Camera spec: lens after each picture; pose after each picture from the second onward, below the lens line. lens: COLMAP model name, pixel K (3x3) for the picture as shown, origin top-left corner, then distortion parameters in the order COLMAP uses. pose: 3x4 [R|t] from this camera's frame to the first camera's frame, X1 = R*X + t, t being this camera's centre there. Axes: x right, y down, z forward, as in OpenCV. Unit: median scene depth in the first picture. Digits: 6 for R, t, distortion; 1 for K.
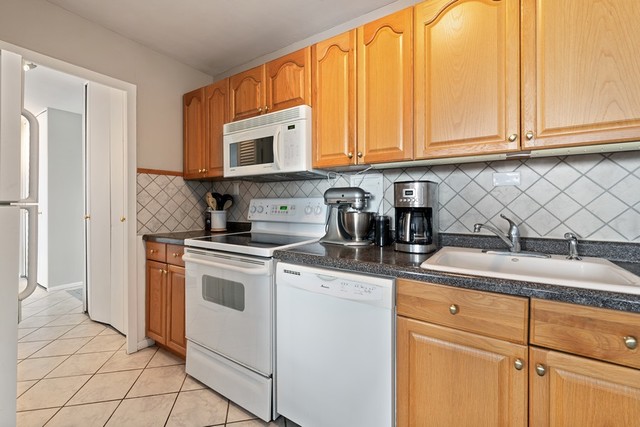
lens RADIAL K [[271.7, 0, 319.1], [0, 271.7, 202.8], [0, 0, 1]] dist [0.001037, 0.000021]
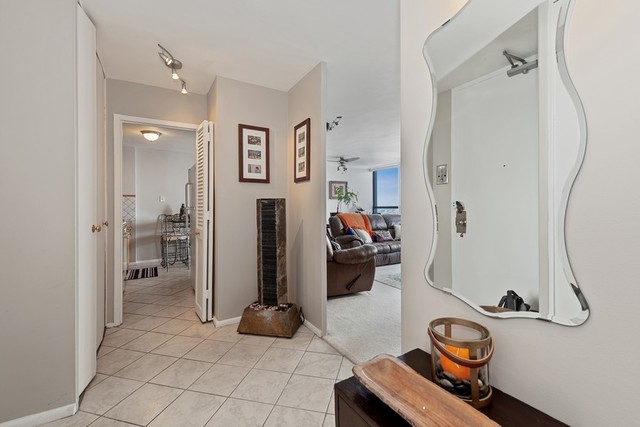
lens RADIAL K [[277.0, 0, 317.7], [0, 277.0, 207.1], [0, 0, 1]] dist [0.000362, -0.000006]
pose [[-0.900735, 0.007013, 0.434313, -2.958274], [0.004656, 0.999968, -0.006489, 0.011538], [-0.434345, -0.003823, -0.900739, 2.486408]]
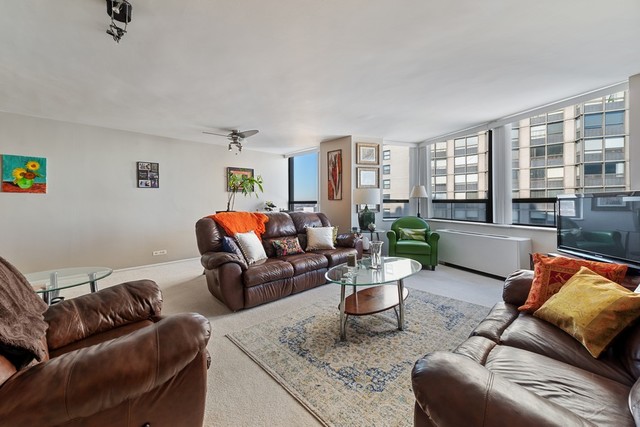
lens RADIAL K [[258.4, 0, 316.2], [0, 258.4, 203.2], [0, 0, 1]] dist [0.000135, -0.000028]
pose [[-0.977274, 0.008556, 0.211809, -2.856481], [0.009077, 0.999958, 0.001490, -0.005403], [-0.211787, 0.003379, -0.977310, 0.801230]]
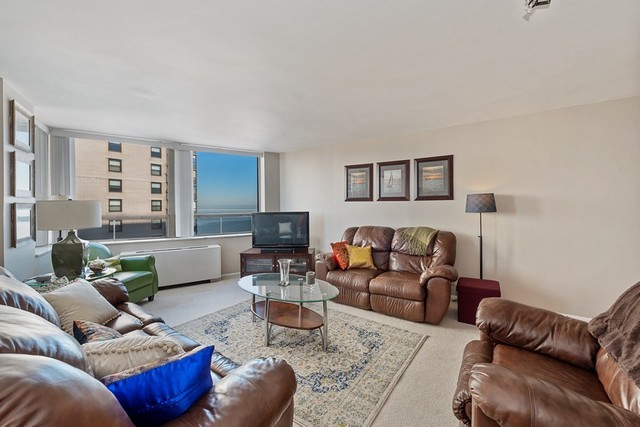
lens RADIAL K [[260.6, 0, 320.5], [0, 260.6, 212.9], [0, 0, 1]] dist [0.000307, -0.000107]
pose [[-0.008877, 0.023746, -0.999679, -1.092697], [0.005580, 0.999704, 0.023697, -0.110714], [0.999945, -0.005367, -0.009007, -0.676230]]
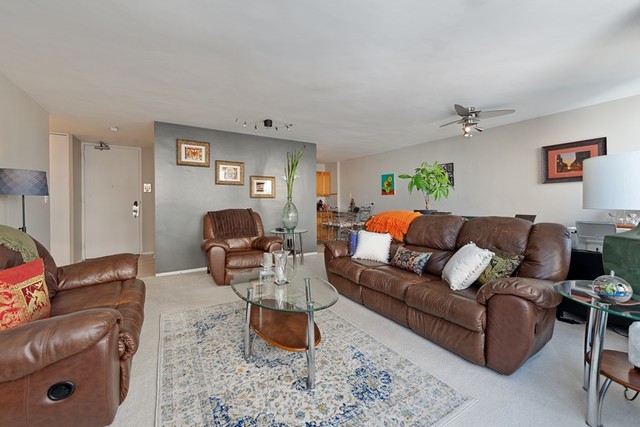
lens RADIAL K [[258.4, 0, 316.2], [0, 258.4, 203.2], [0, 0, 1]] dist [0.000135, -0.000028]
pose [[0.419021, -0.003269, 0.907971, -4.044991], [0.002782, 0.999993, 0.002316, -0.000706], [-0.907972, 0.001555, 0.419028, -1.687976]]
